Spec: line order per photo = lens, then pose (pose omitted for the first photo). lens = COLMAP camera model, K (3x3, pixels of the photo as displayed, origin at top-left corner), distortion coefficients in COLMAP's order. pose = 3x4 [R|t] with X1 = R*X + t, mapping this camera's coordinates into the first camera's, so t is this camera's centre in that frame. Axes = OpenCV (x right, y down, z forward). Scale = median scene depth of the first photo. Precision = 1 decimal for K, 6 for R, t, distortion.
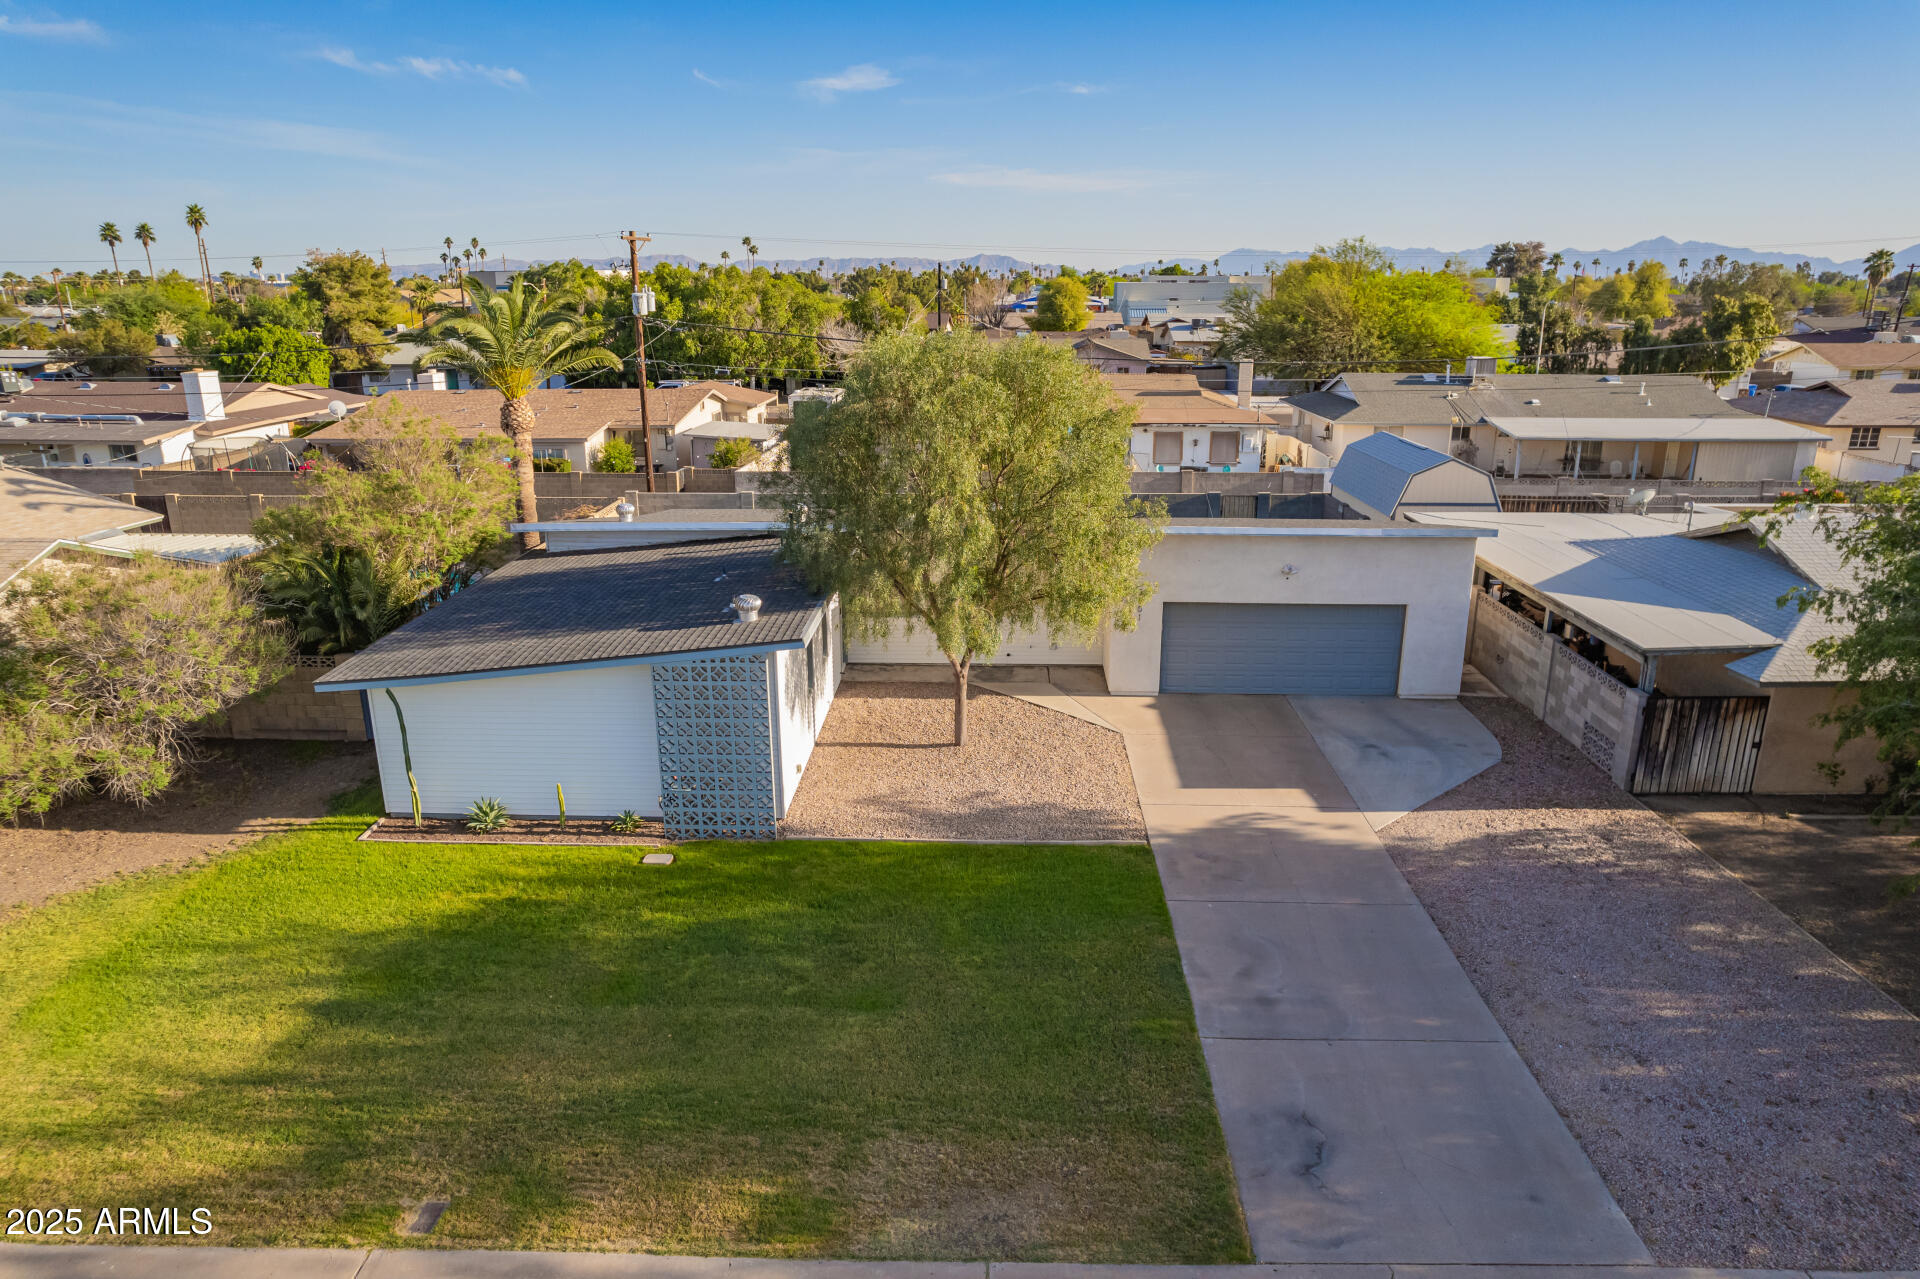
lens RADIAL K [[1227.0, 0, 962.8], [0, 1227.0, 645.1], [0, 0, 1]] dist [-0.070531, 0.061796]
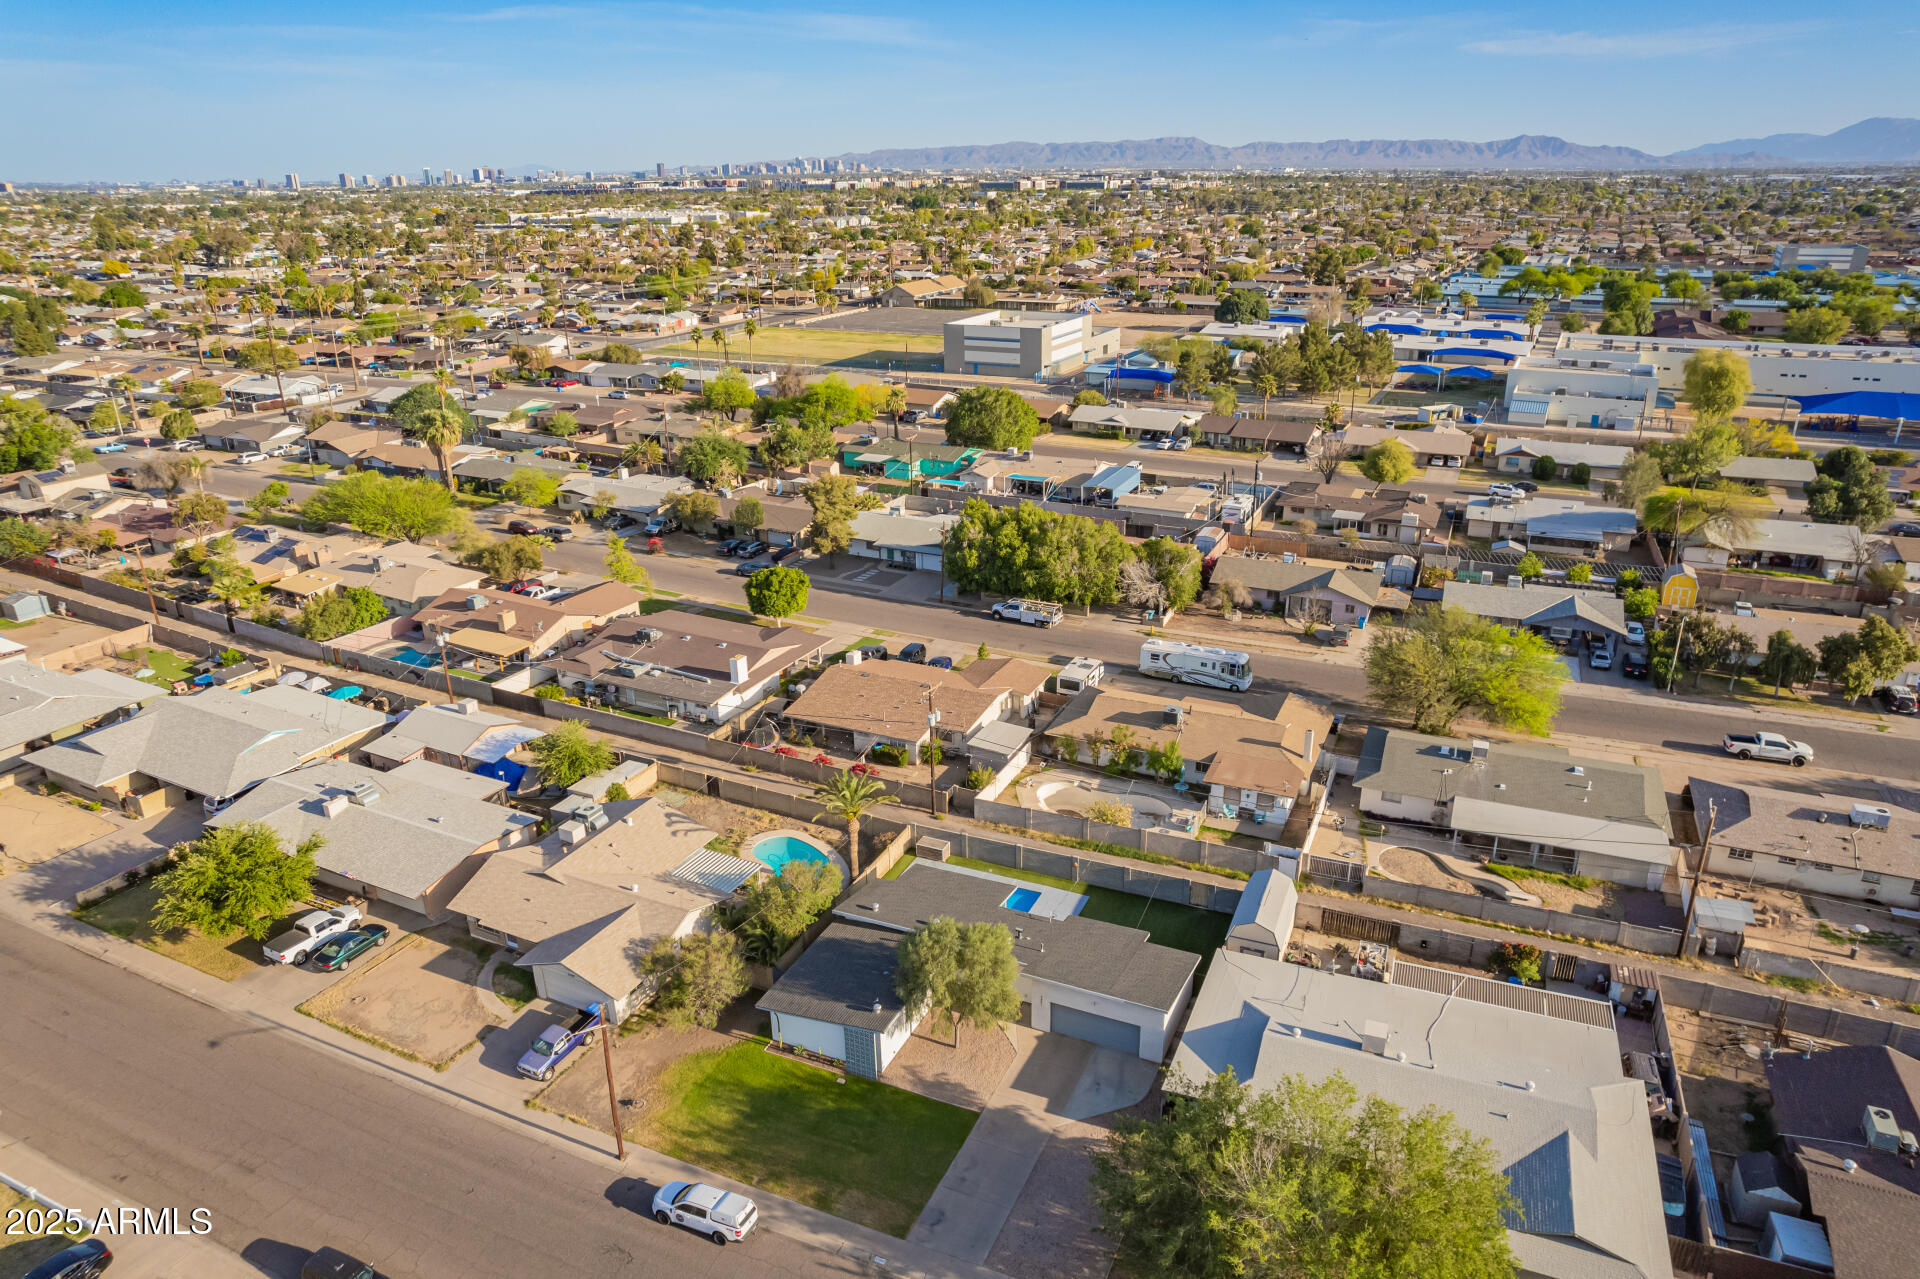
lens RADIAL K [[1227.0, 0, 968.4], [0, 1227.0, 634.2], [0, 0, 1]] dist [-0.070531, 0.061796]
pose [[0.927206, 0.127008, -0.352361, 1.043573], [-0.102006, 0.990820, 0.088720, -1.300506], [0.360394, -0.046318, 0.931649, -1.836169]]
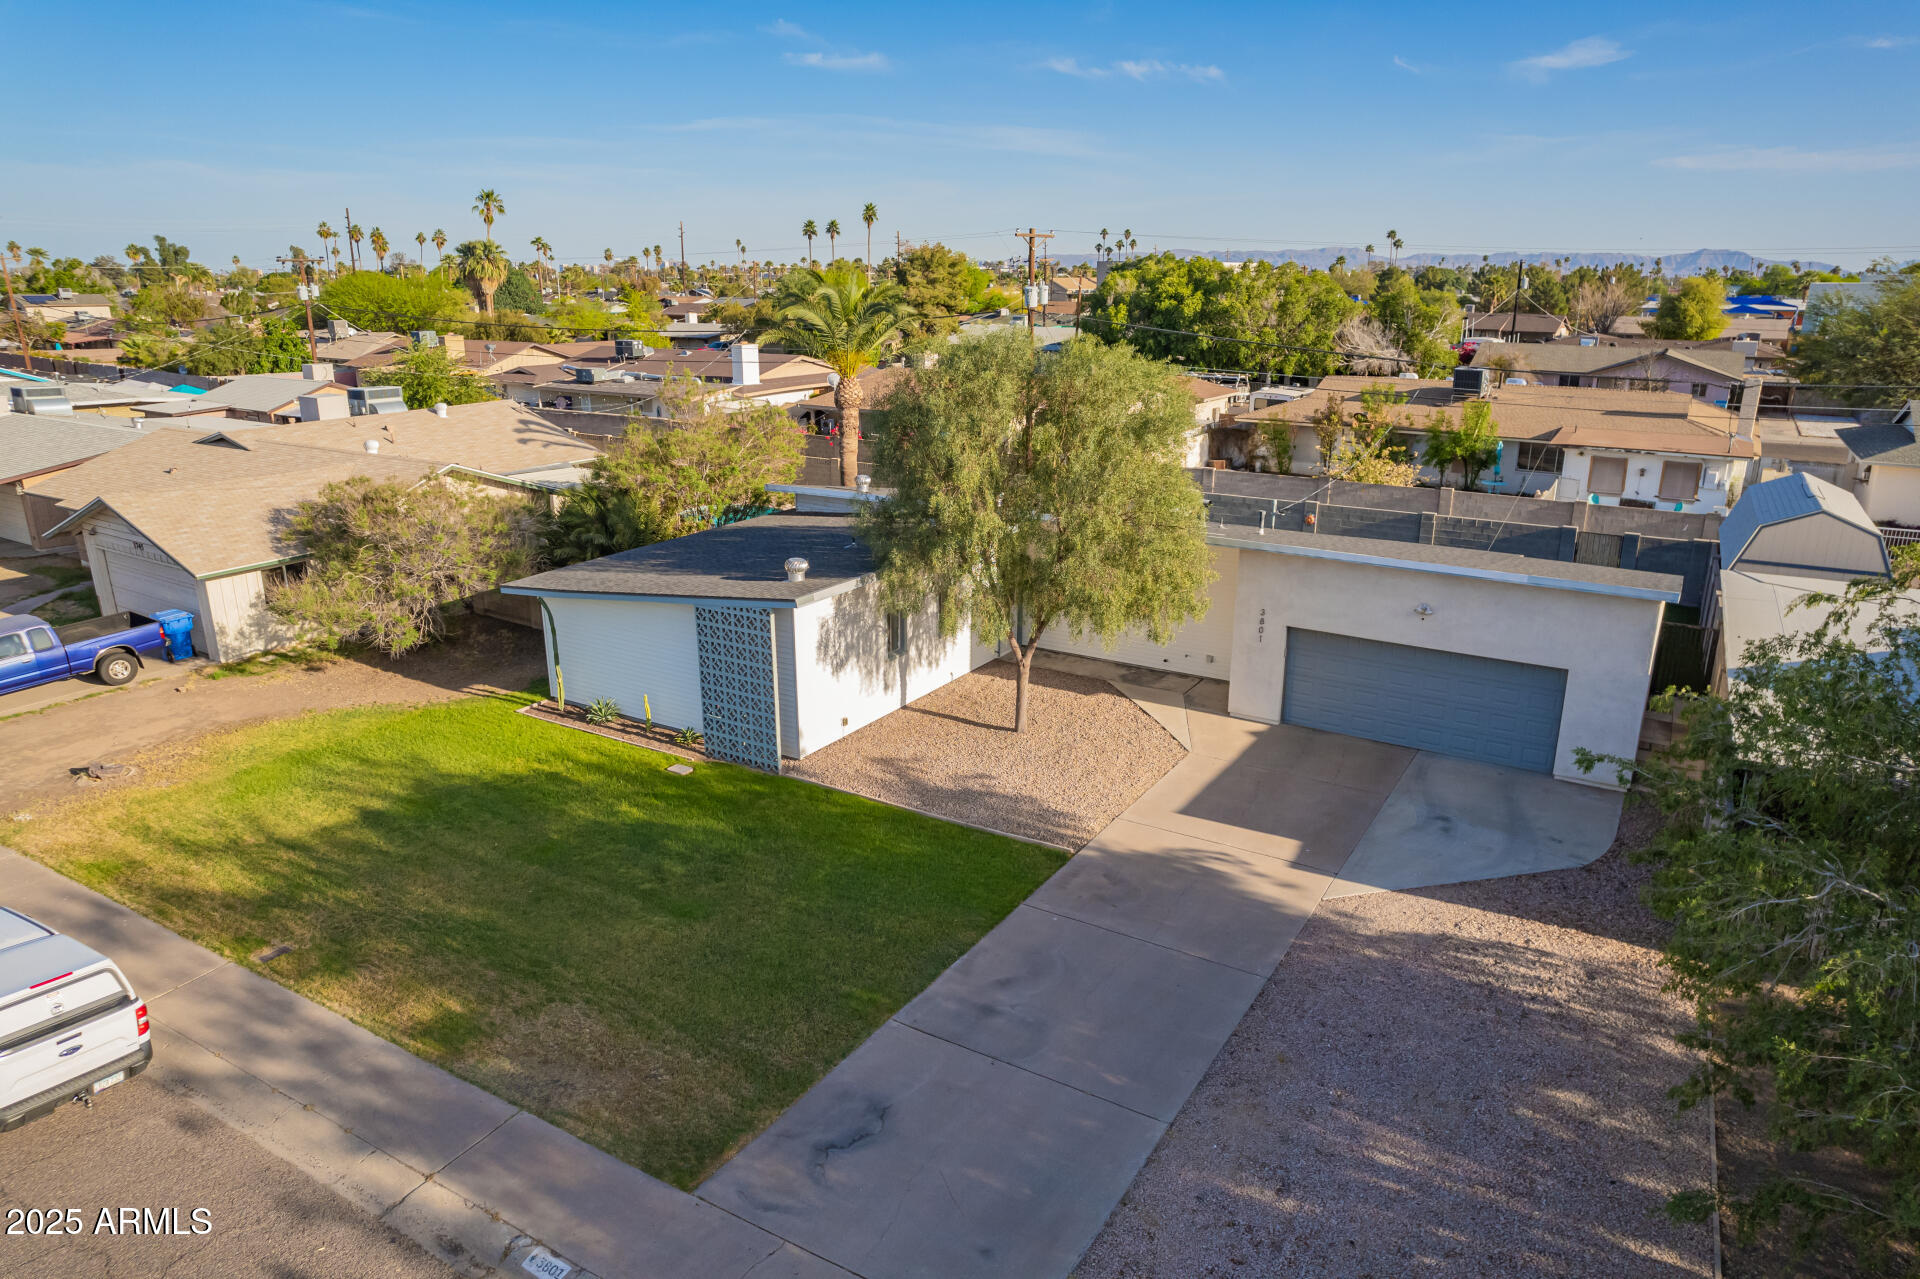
lens RADIAL K [[1227.0, 0, 959.8], [0, 1227.0, 640.9], [0, 0, 1]] dist [-0.070531, 0.061796]
pose [[0.869965, 0.146638, -0.470807, 0.490951], [-0.145329, 0.988600, 0.039367, -0.031140], [0.471212, 0.034174, 0.881358, 0.075853]]
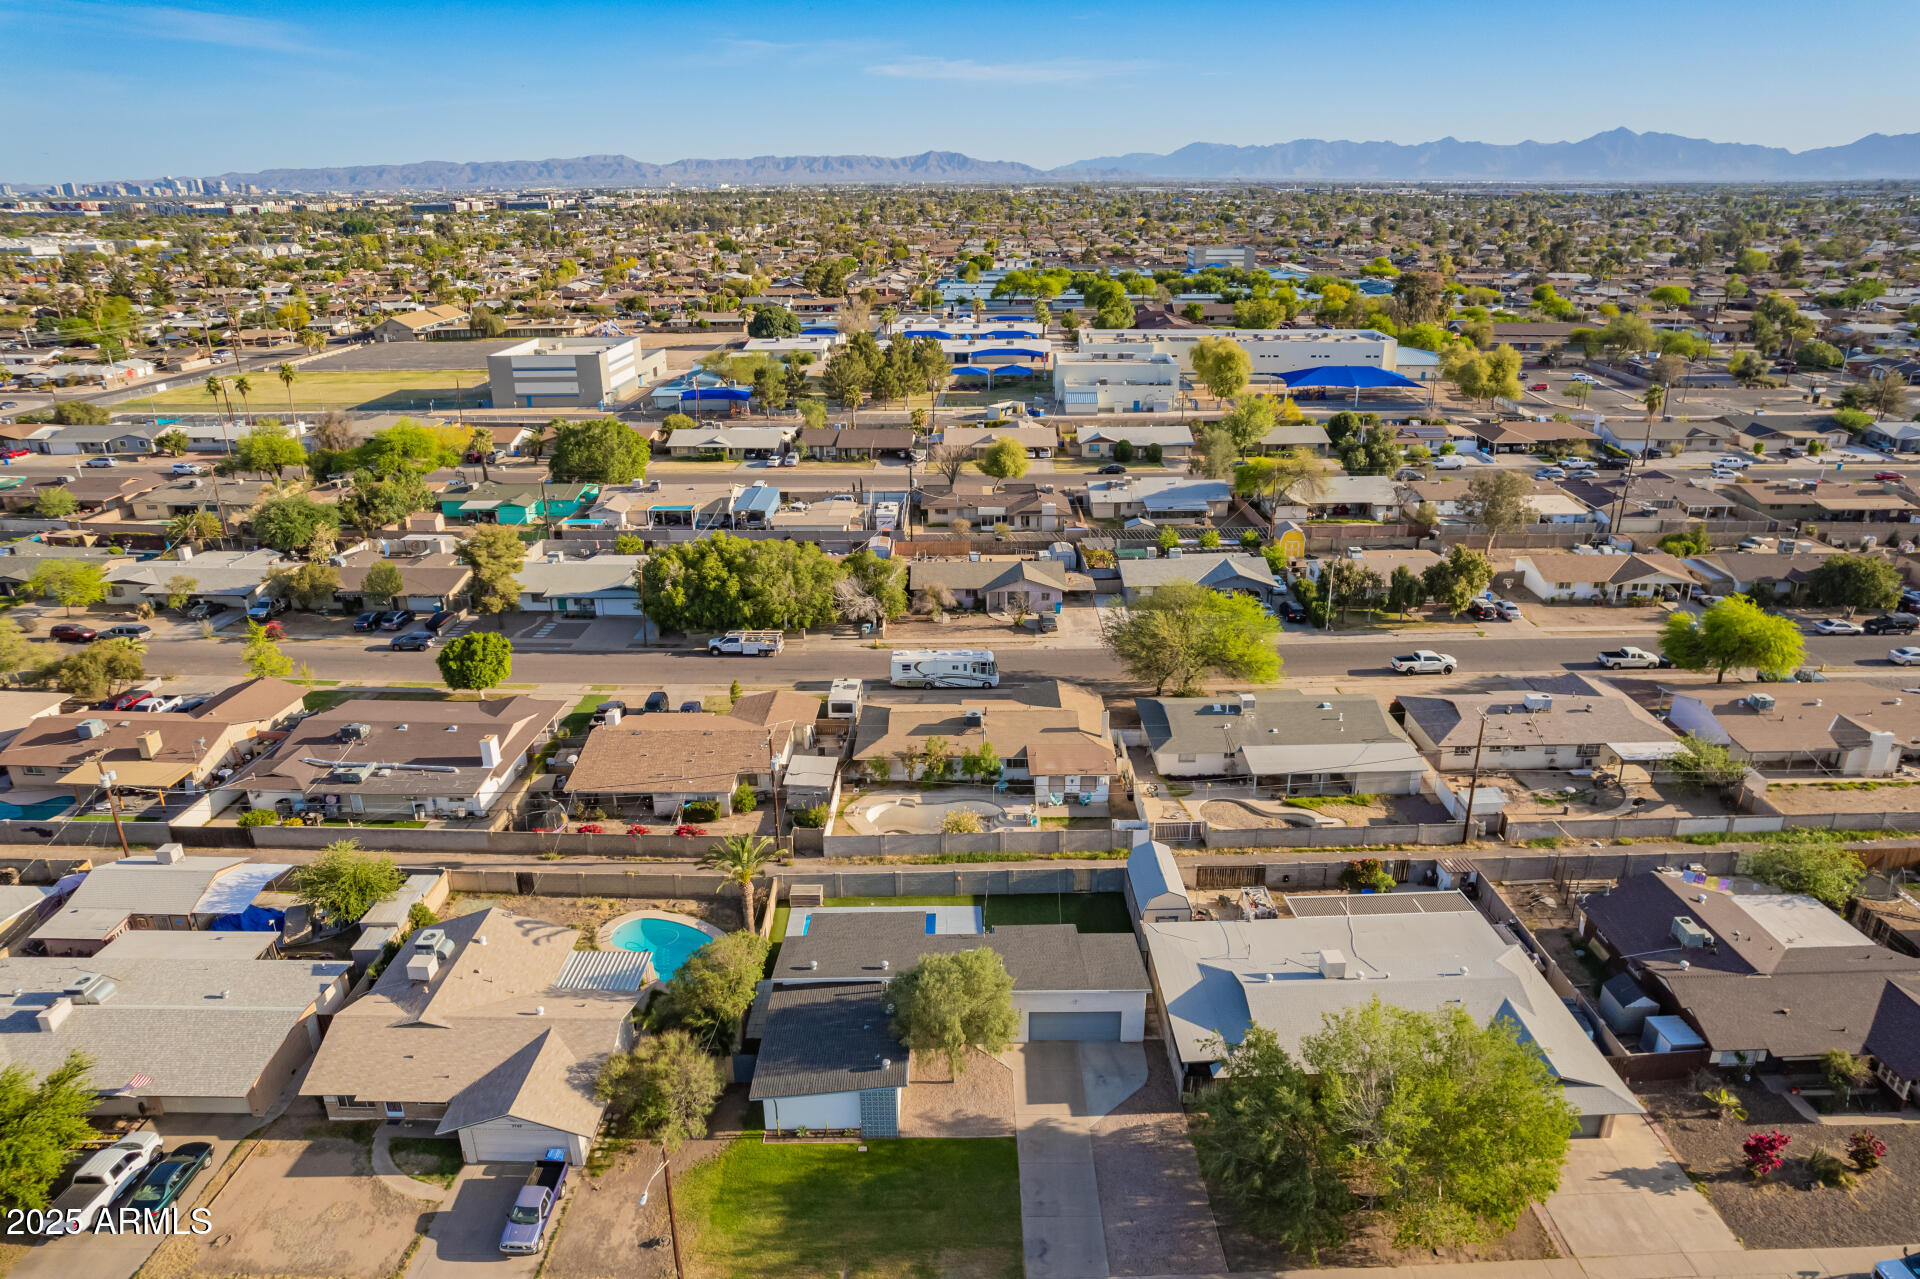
lens RADIAL K [[1227.0, 0, 964.5], [0, 1227.0, 631.9], [0, 0, 1]] dist [-0.070531, 0.061796]
pose [[0.999216, -0.019507, 0.034459, -0.059320], [0.017501, 0.998187, 0.057590, -1.274644], [-0.035520, -0.056941, 0.997745, -1.983541]]
